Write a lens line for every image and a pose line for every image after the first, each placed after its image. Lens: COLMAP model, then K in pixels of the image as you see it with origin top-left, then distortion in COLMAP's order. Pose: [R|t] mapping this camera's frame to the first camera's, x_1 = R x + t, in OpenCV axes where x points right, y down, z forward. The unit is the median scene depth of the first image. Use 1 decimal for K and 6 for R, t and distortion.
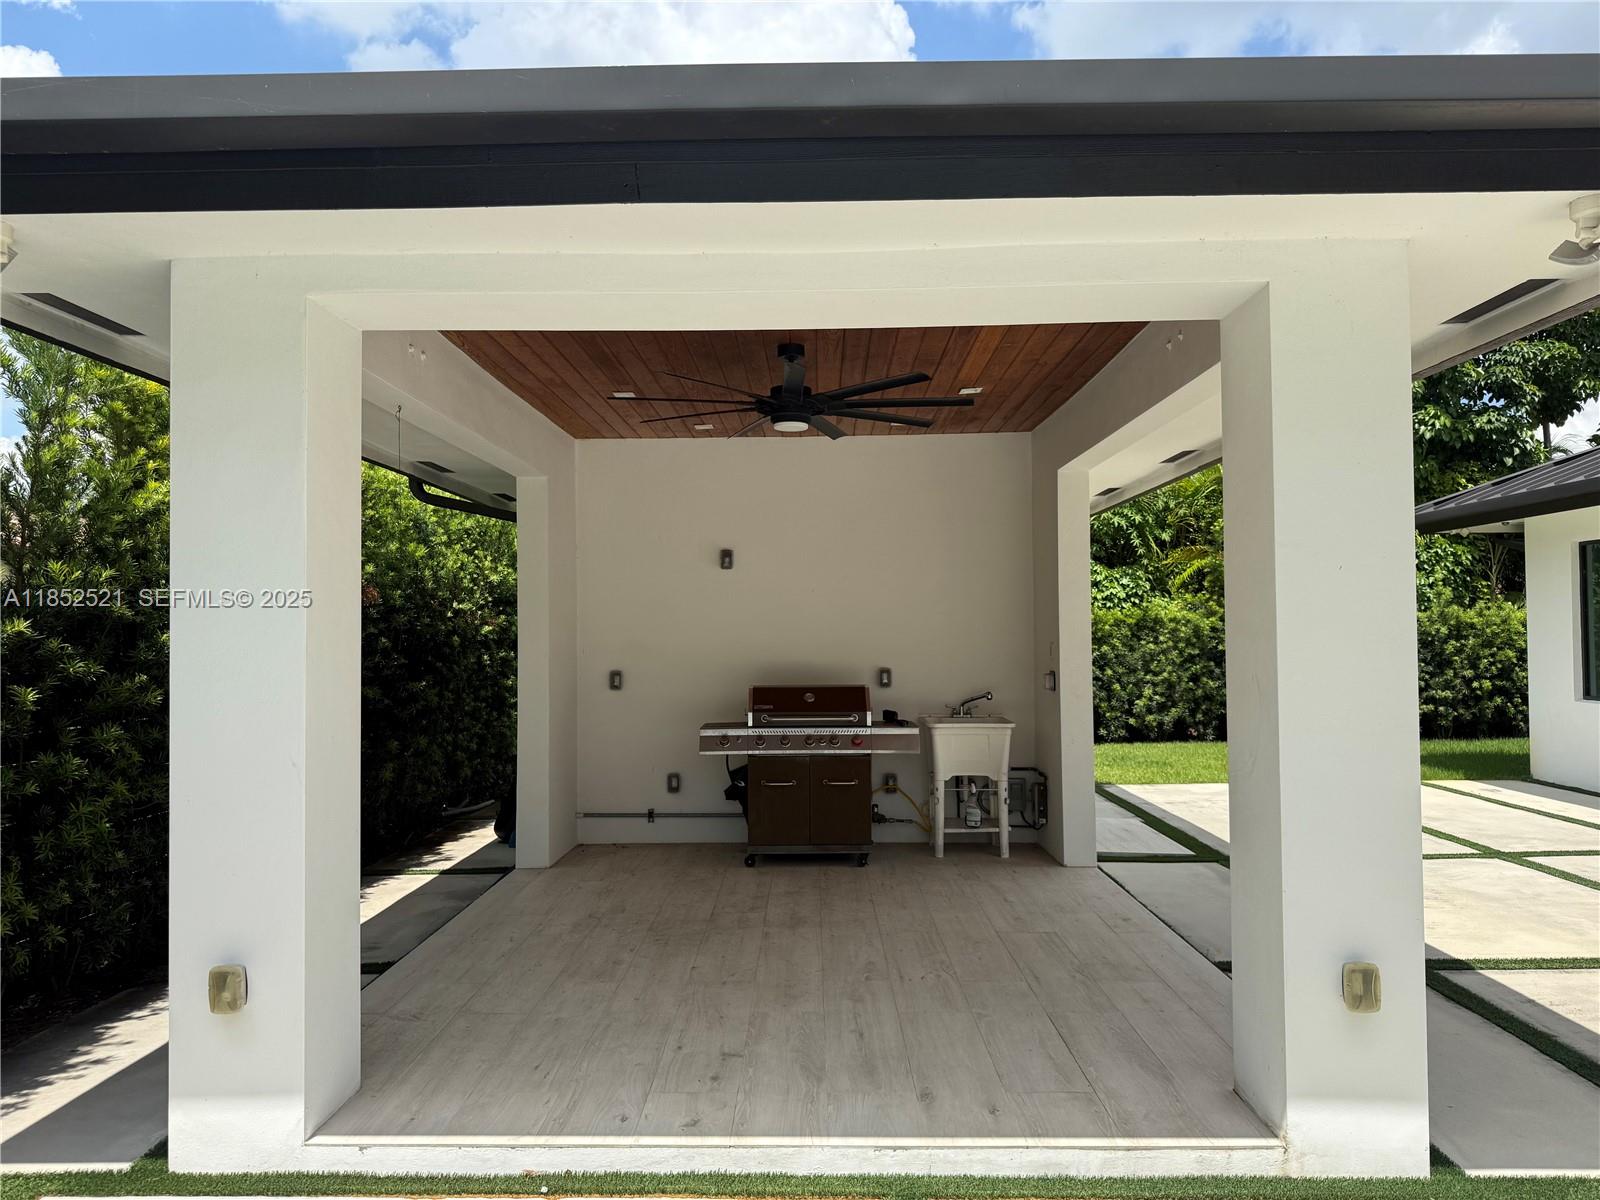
lens RADIAL K [[1108.1, 0, 803.0], [0, 1108.1, 599.3], [0, 0, 1]] dist [-0.000180, -0.010757]
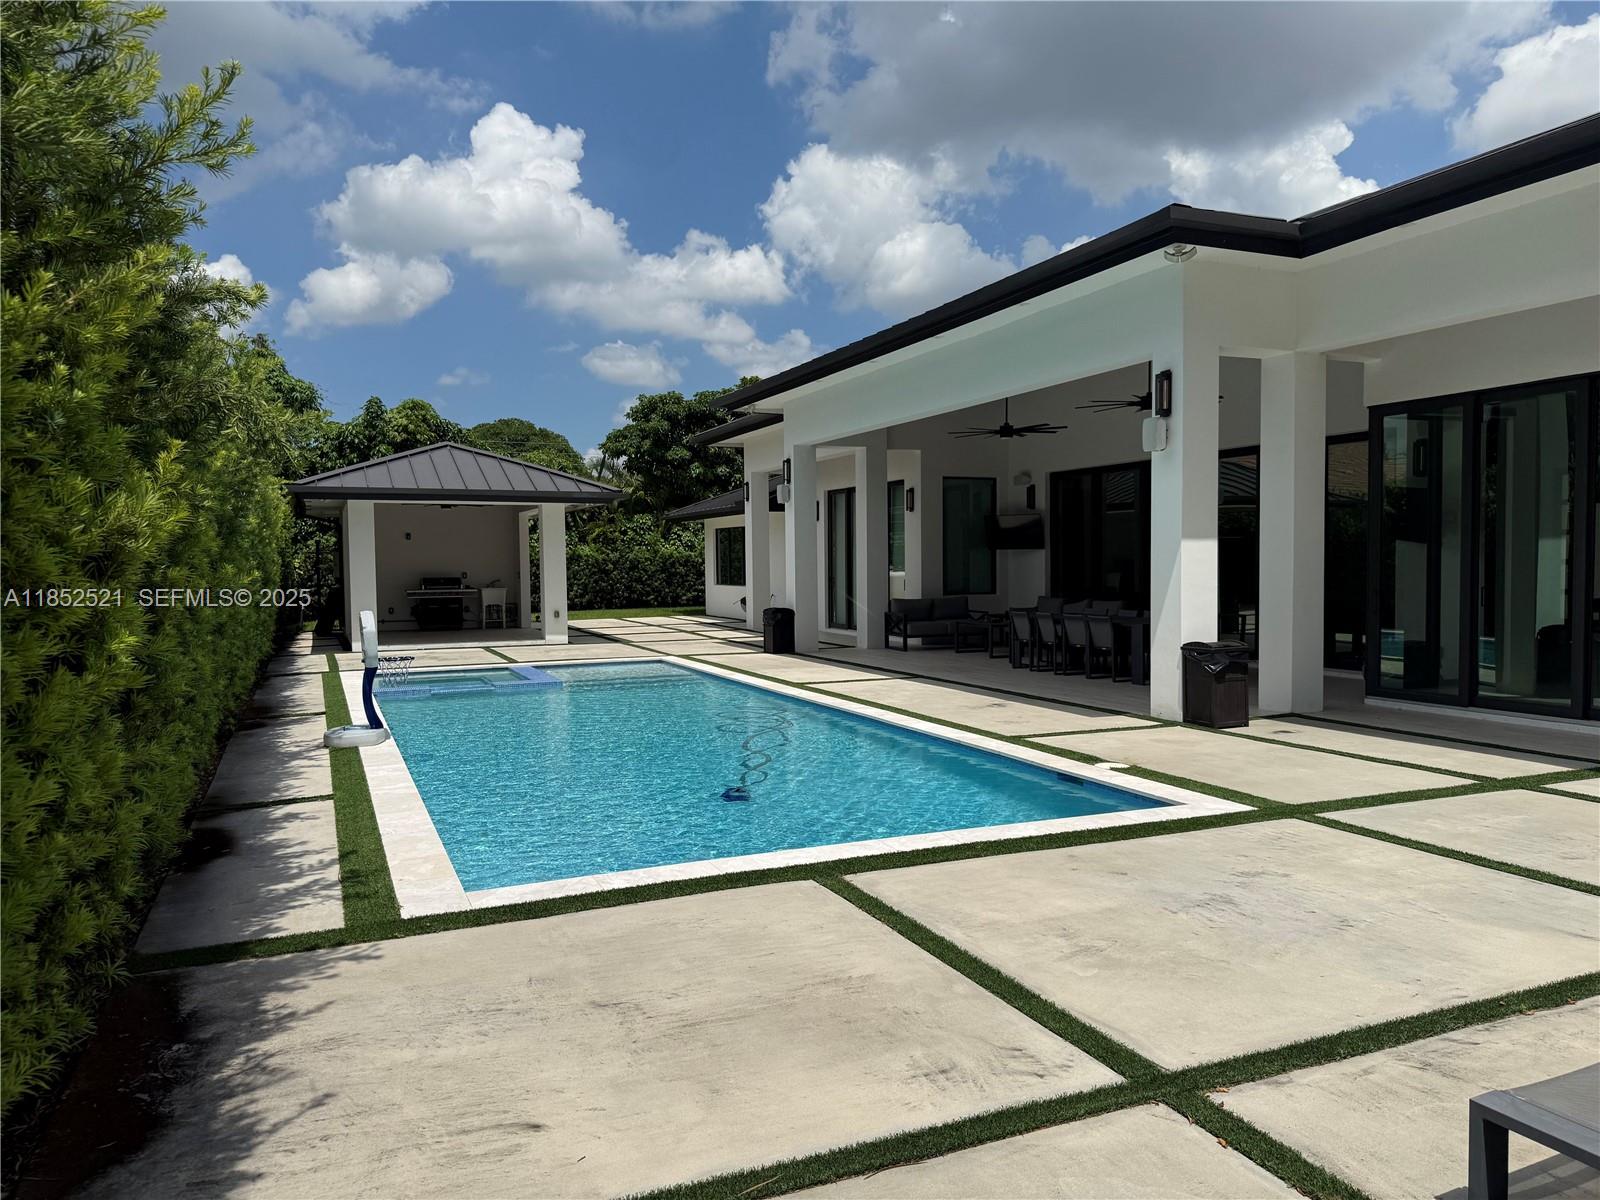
lens RADIAL K [[1108.1, 0, 804.9], [0, 1108.1, 600.2], [0, 0, 1]] dist [-0.000180, -0.010757]
pose [[0.910740, -0.017970, 0.412588, -0.347610], [-0.007181, 0.998213, 0.059327, -0.050818], [-0.412917, -0.056995, 0.908984, -2.263241]]
